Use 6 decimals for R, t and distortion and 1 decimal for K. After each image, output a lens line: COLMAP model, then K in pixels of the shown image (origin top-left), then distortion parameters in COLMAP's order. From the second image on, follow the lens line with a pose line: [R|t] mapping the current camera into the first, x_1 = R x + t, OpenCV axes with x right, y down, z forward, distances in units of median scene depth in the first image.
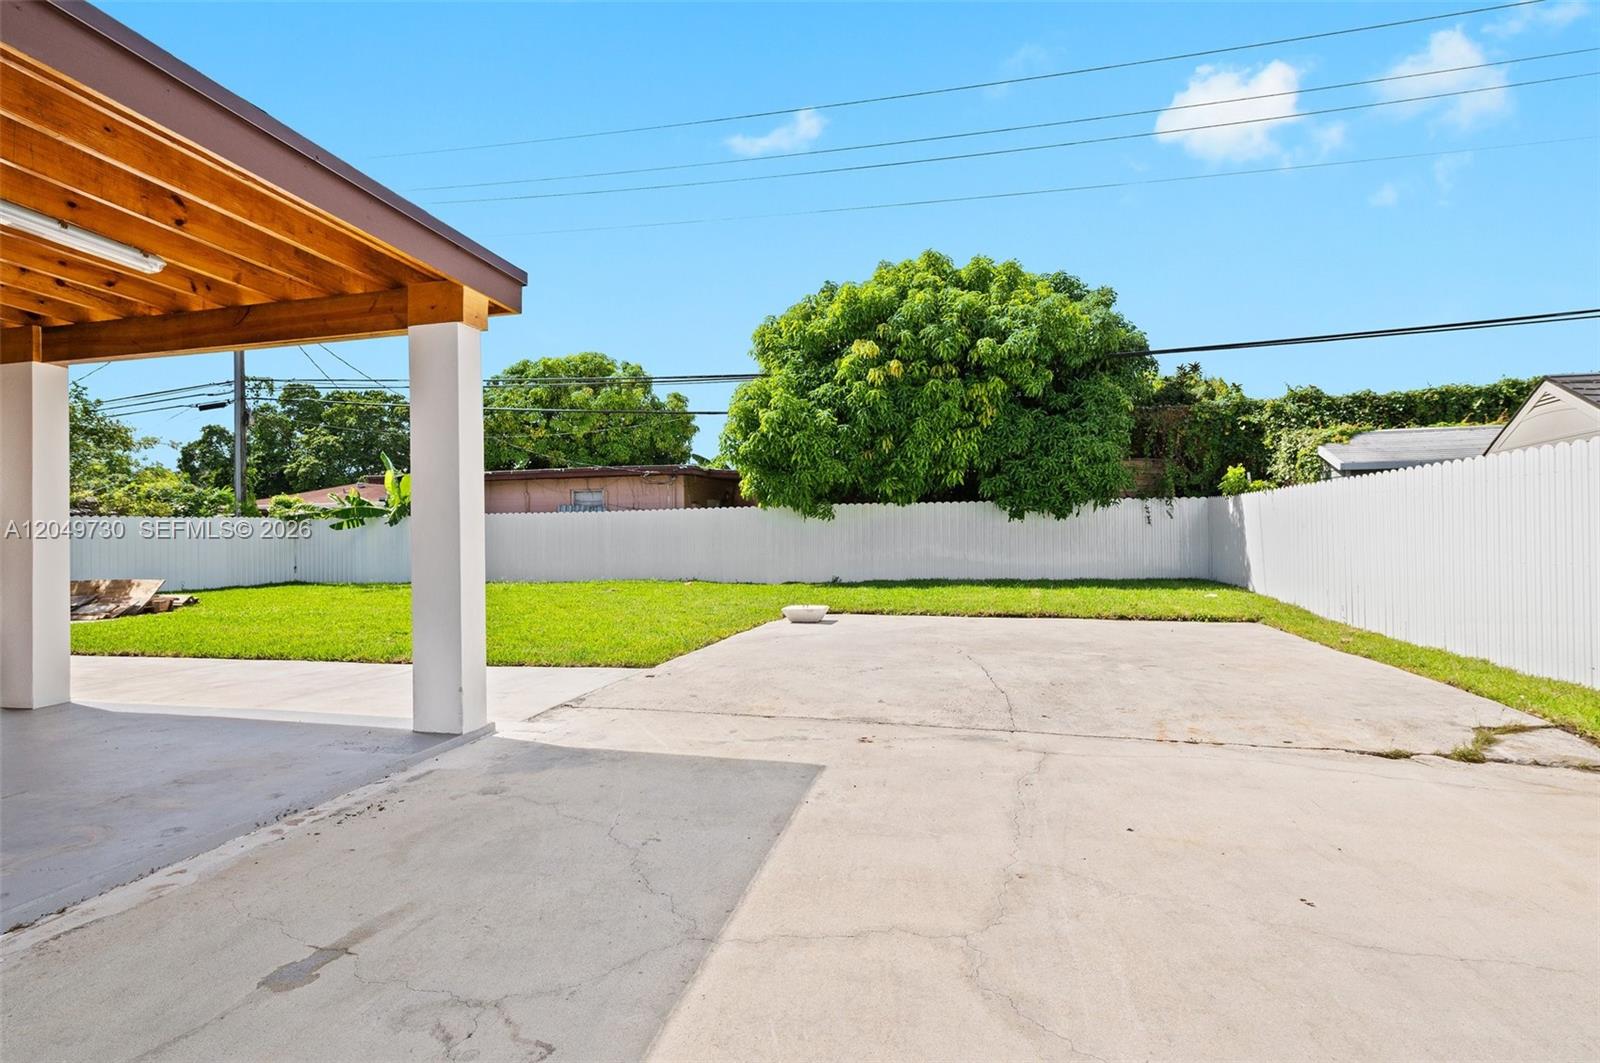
lens RADIAL K [[784.4, 0, 787.3], [0, 784.4, 531.0], [0, 0, 1]] dist [-0.005592, -0.000242]
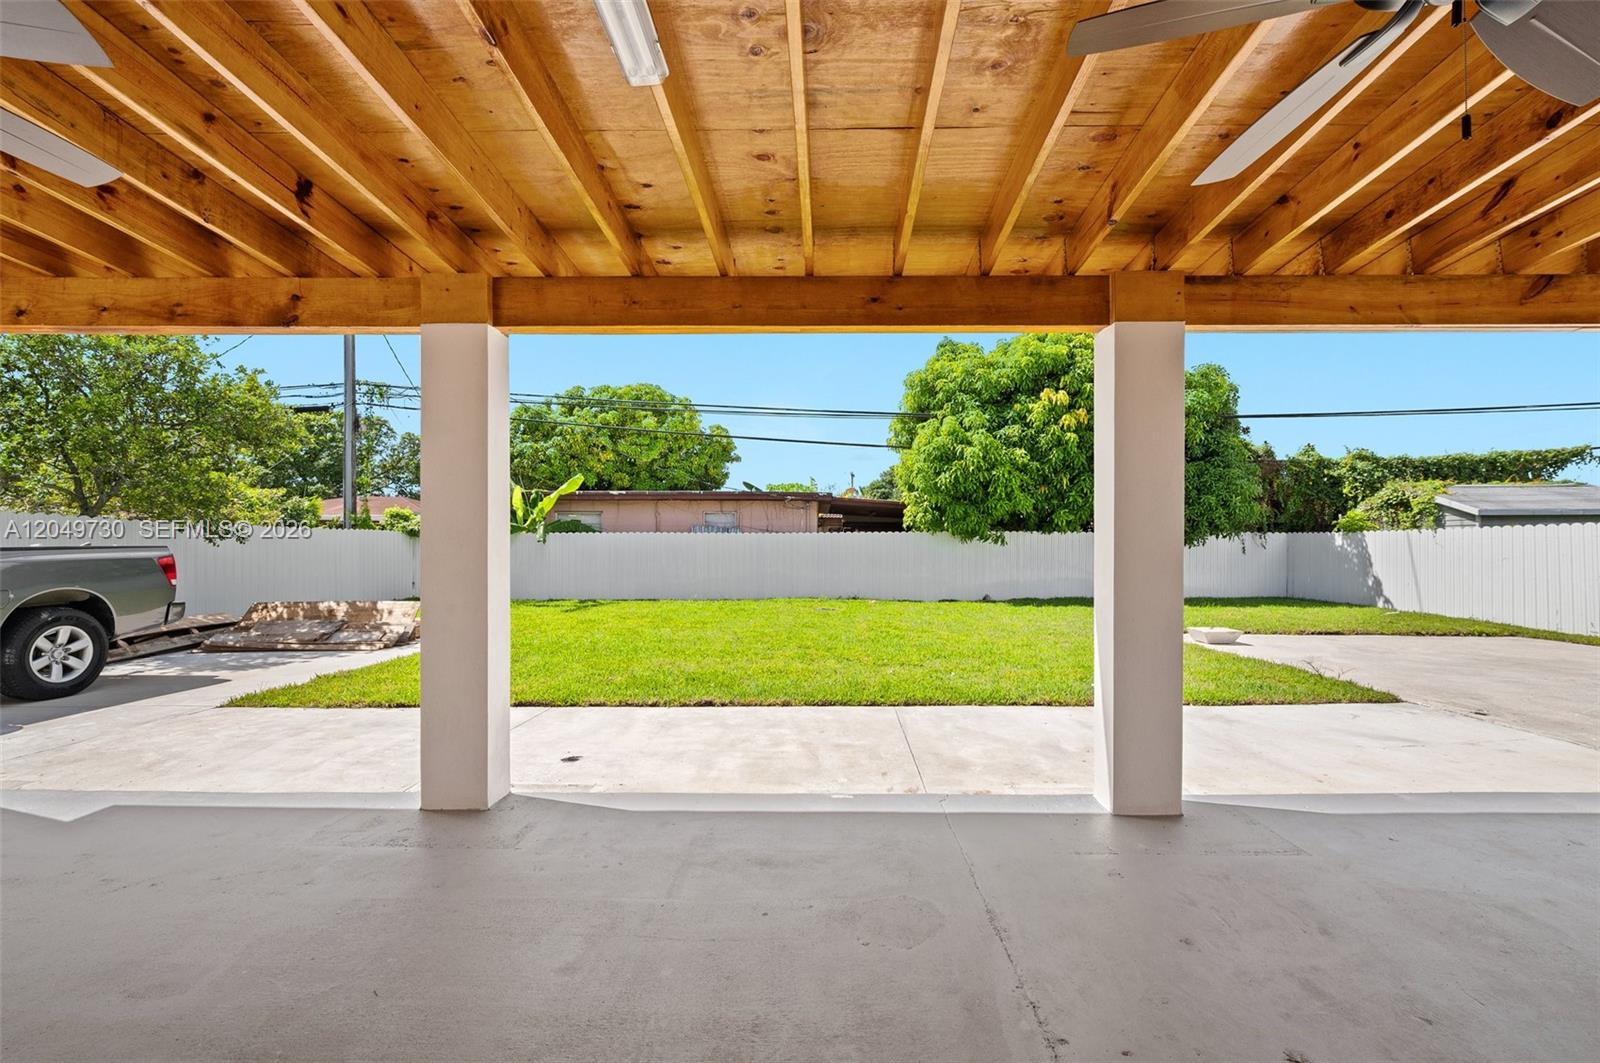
lens RADIAL K [[652.4, 0, 813.1], [0, 652.4, 539.4], [0, 0, 1]] dist [-0.002766, -0.000225]
pose [[0.971797, 0.019305, 0.235026, -0.431944], [-0.015004, 0.999686, -0.020076, 0.000048], [-0.235340, 0.015983, 0.971782, 0.151068]]
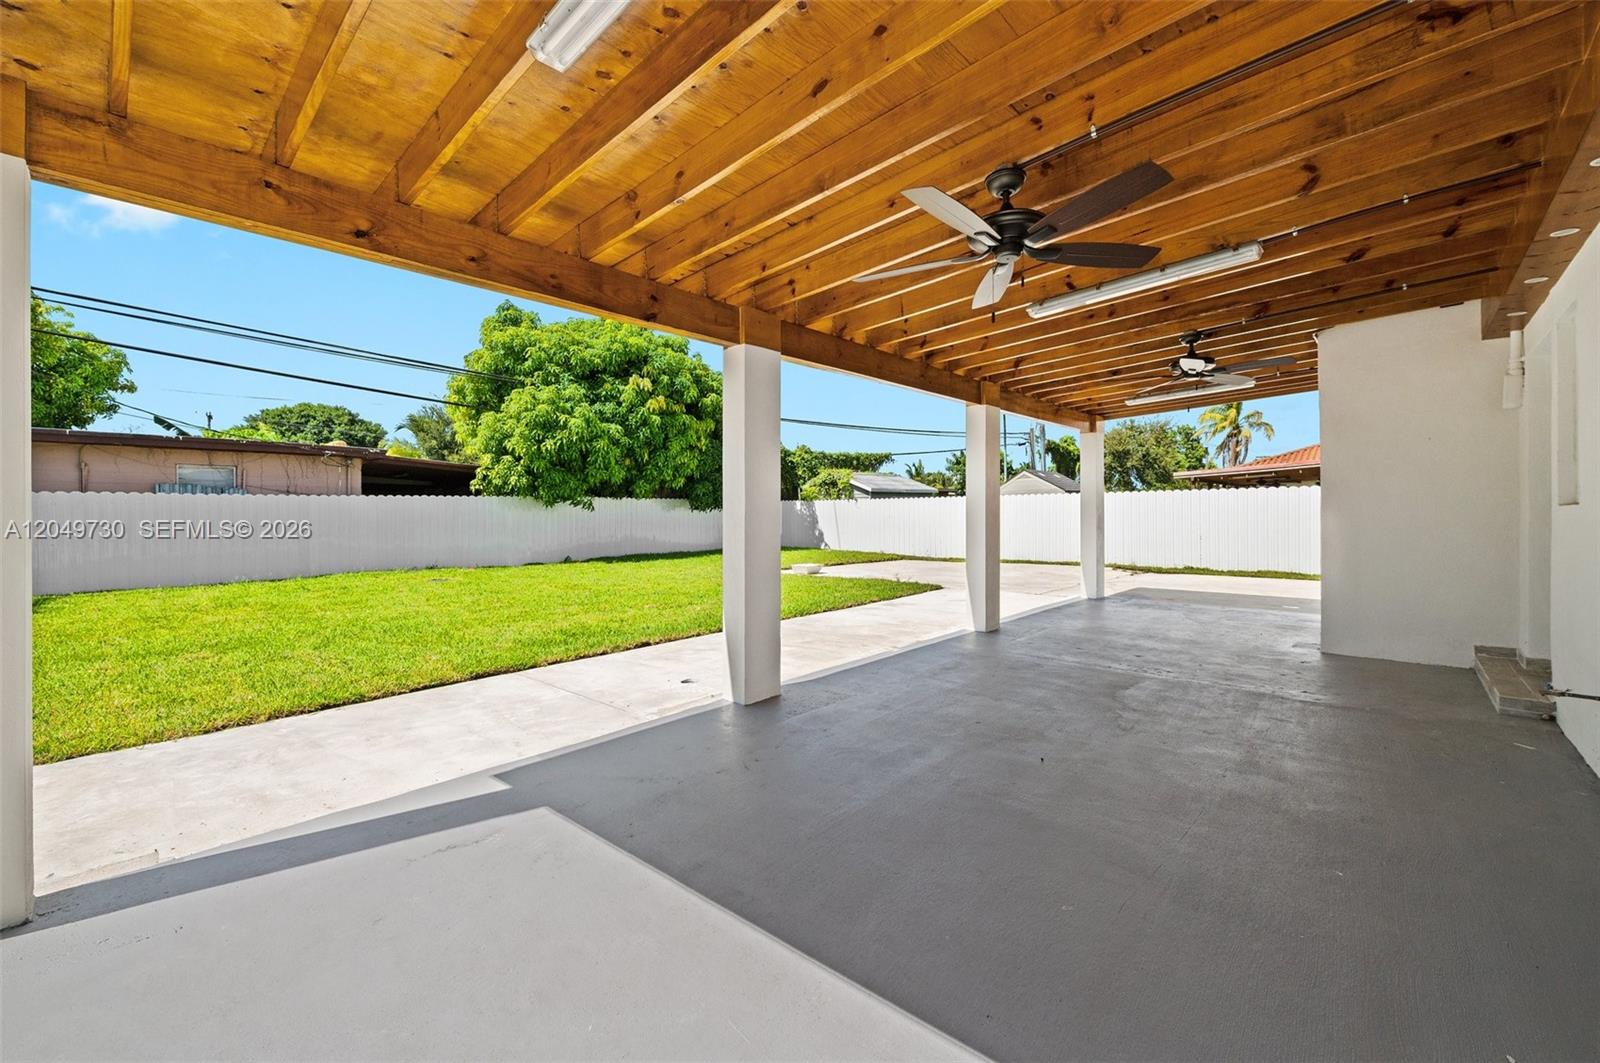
lens RADIAL K [[652.4, 0, 797.7], [0, 652.4, 514.8], [0, 0, 1]] dist [-0.002766, -0.000225]
pose [[0.476169, 0.008995, 0.879308, -0.698785], [-0.000596, 0.999951, -0.009906, 0.003448], [-0.879353, 0.004193, 0.476151, 0.220353]]
